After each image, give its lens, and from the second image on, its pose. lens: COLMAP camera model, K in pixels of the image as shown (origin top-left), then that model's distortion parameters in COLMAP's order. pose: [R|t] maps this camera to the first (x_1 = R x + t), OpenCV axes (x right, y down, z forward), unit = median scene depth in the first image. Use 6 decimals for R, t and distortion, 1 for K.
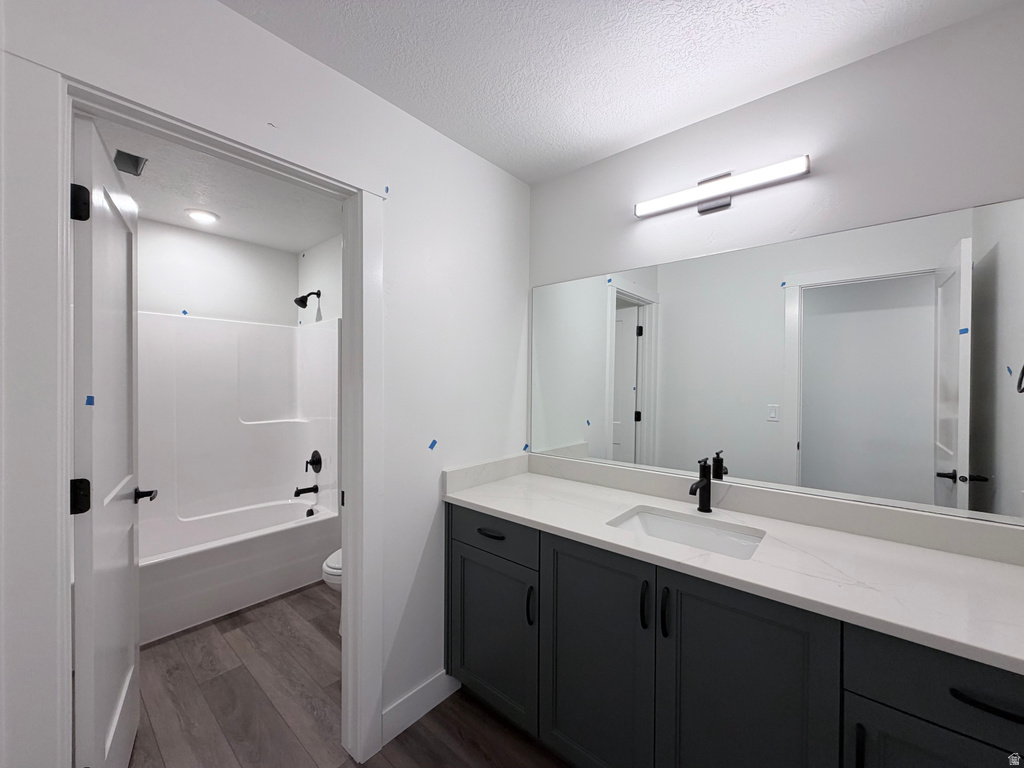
lens RADIAL K [[408.9, 0, 509.8], [0, 408.9, 383.0], [0, 0, 1]] dist [0.000521, 0.000168]
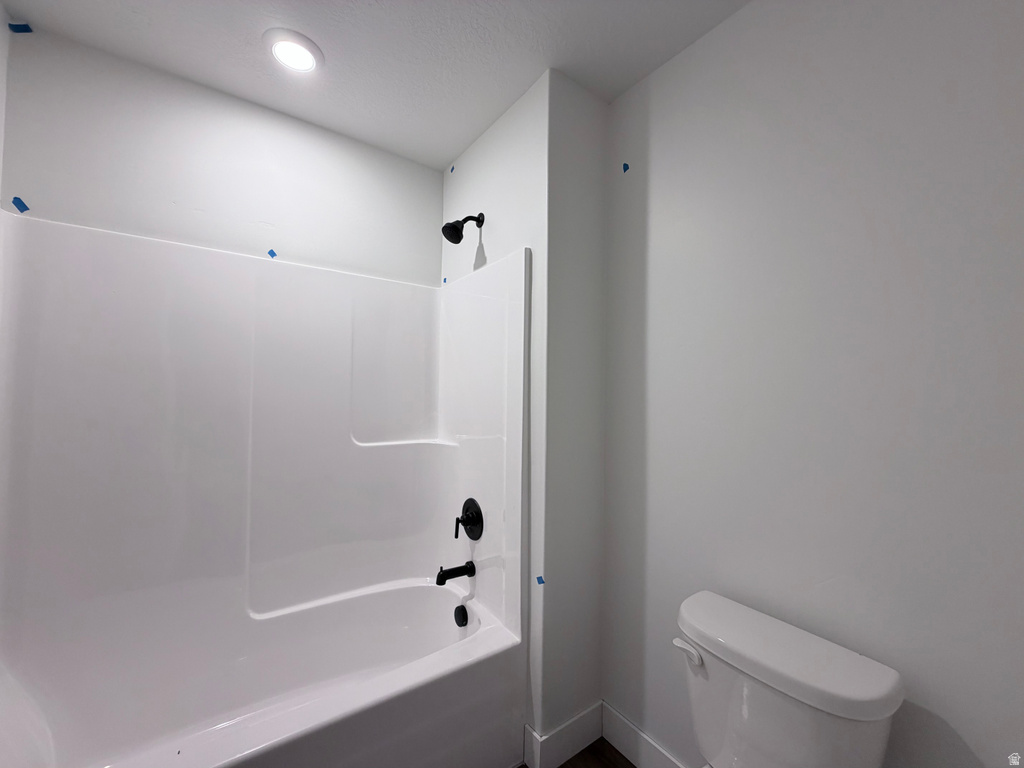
lens RADIAL K [[408.9, 0, 513.0], [0, 408.9, 387.6], [0, 0, 1]] dist [0.000521, 0.000168]
pose [[0.972330, 0.012580, -0.233272, -0.293240], [-0.016314, 0.999768, -0.014082, 0.021286], [0.233041, 0.017498, 0.972310, 0.472651]]
